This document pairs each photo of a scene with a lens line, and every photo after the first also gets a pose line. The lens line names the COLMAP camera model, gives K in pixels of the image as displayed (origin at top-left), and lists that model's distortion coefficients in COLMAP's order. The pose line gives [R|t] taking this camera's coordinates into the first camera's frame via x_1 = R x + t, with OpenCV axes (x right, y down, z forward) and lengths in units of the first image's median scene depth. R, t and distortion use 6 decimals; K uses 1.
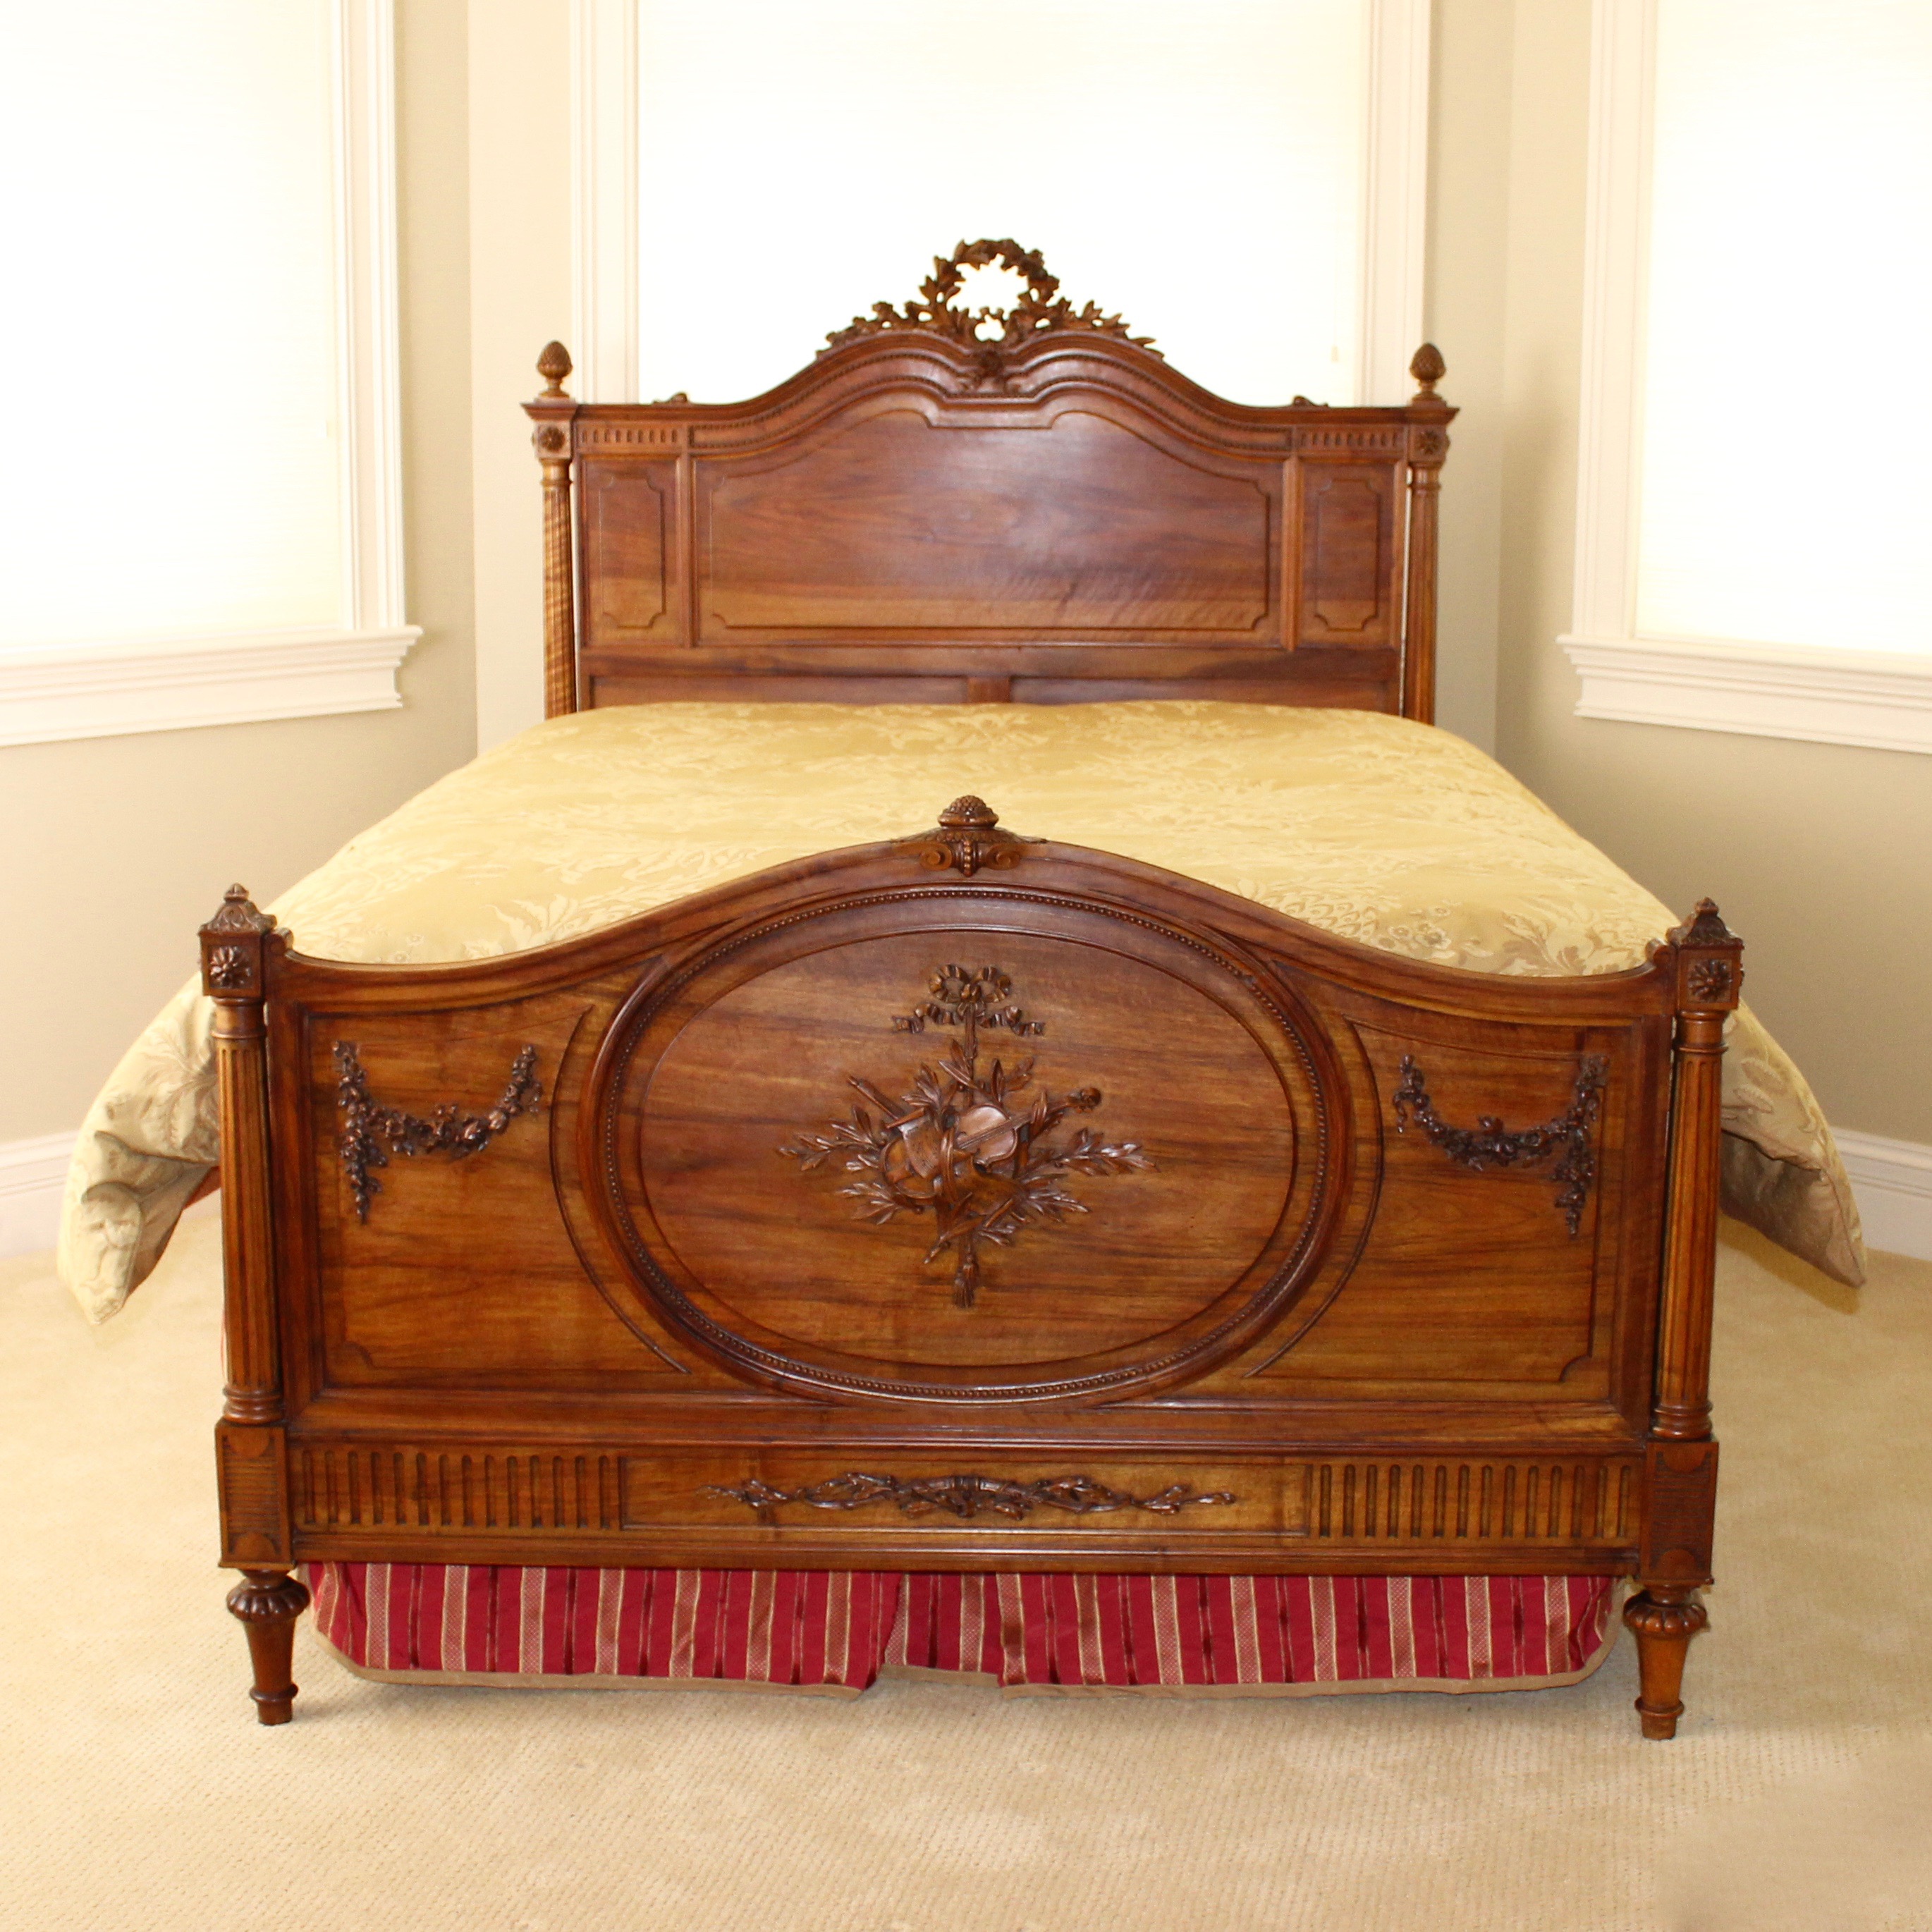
lens RADIAL K [[2787.0, 0, 968.3], [0, 2787.0, 966.3], [0, 0, 1]] dist [-0.080588, 0.000000]
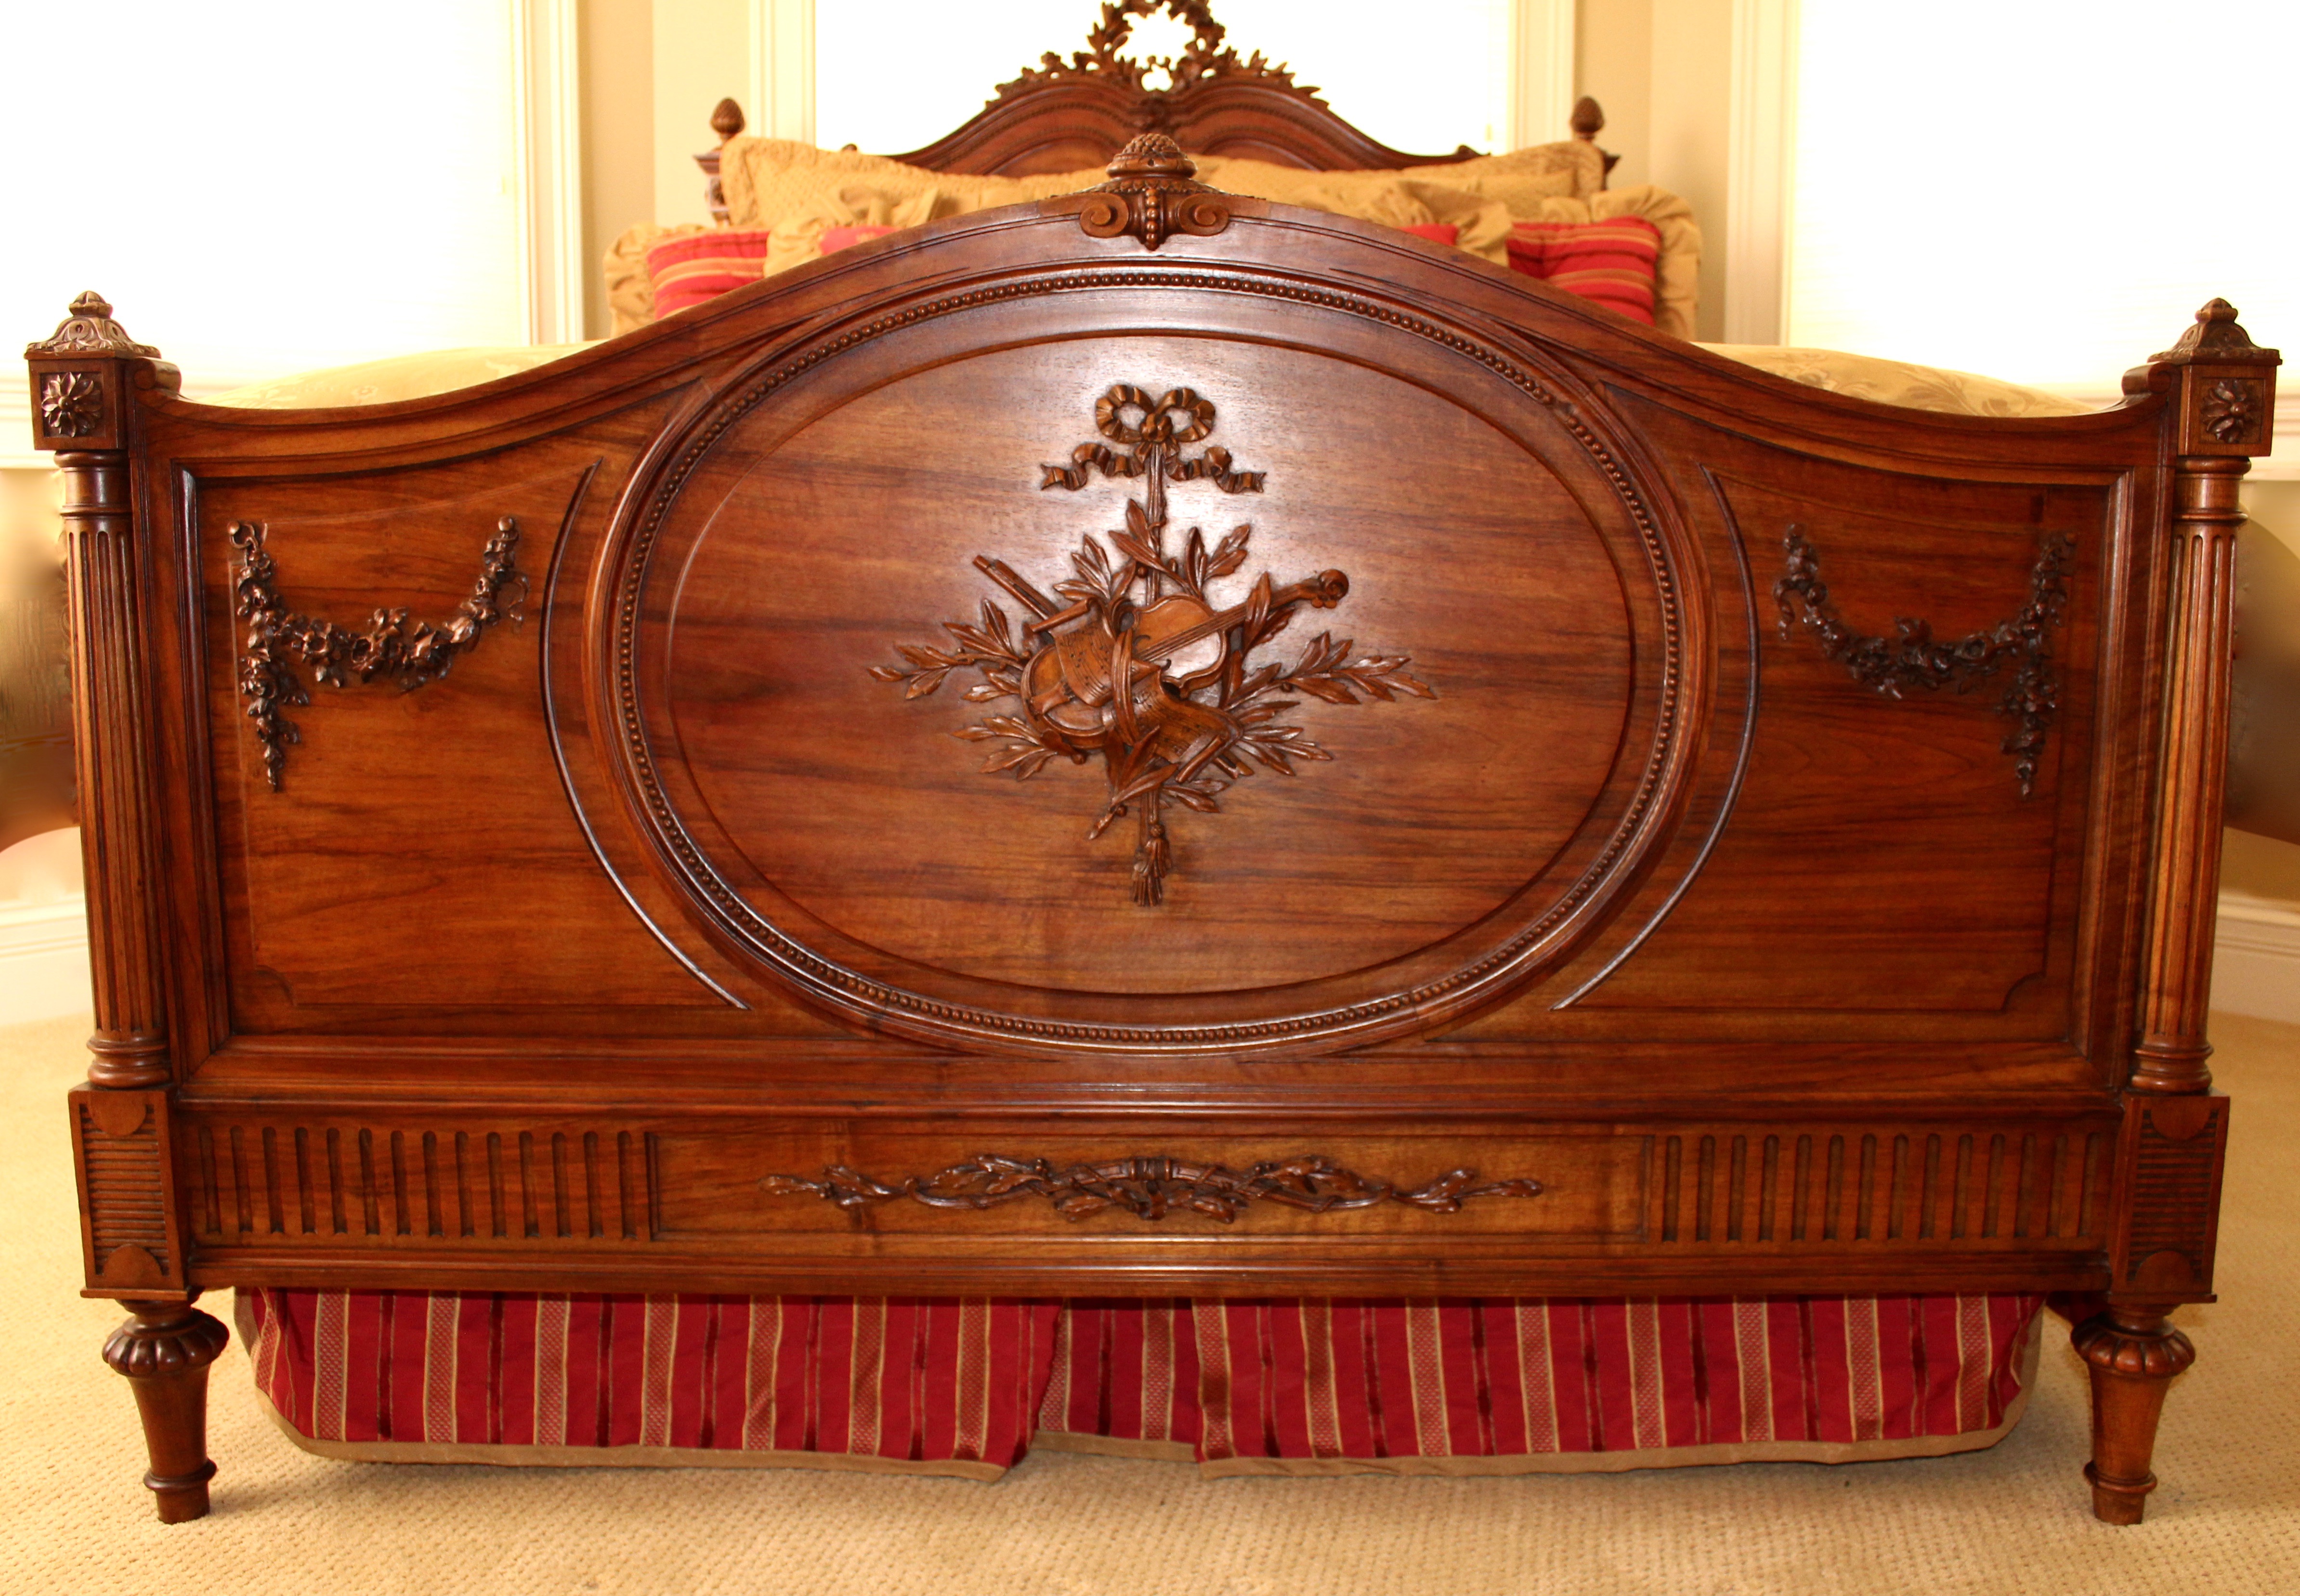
lens RADIAL K [[2025.9, 0, 1163.5], [0, 2025.9, 806.4], [0, 0, 1]] dist [-0.106105, 0.086069]
pose [[0.999853, -0.004514, 0.016532, -0.005632], [0.005188, 0.999148, -0.040939, 0.117707], [-0.016333, 0.041019, 0.999025, 0.501040]]
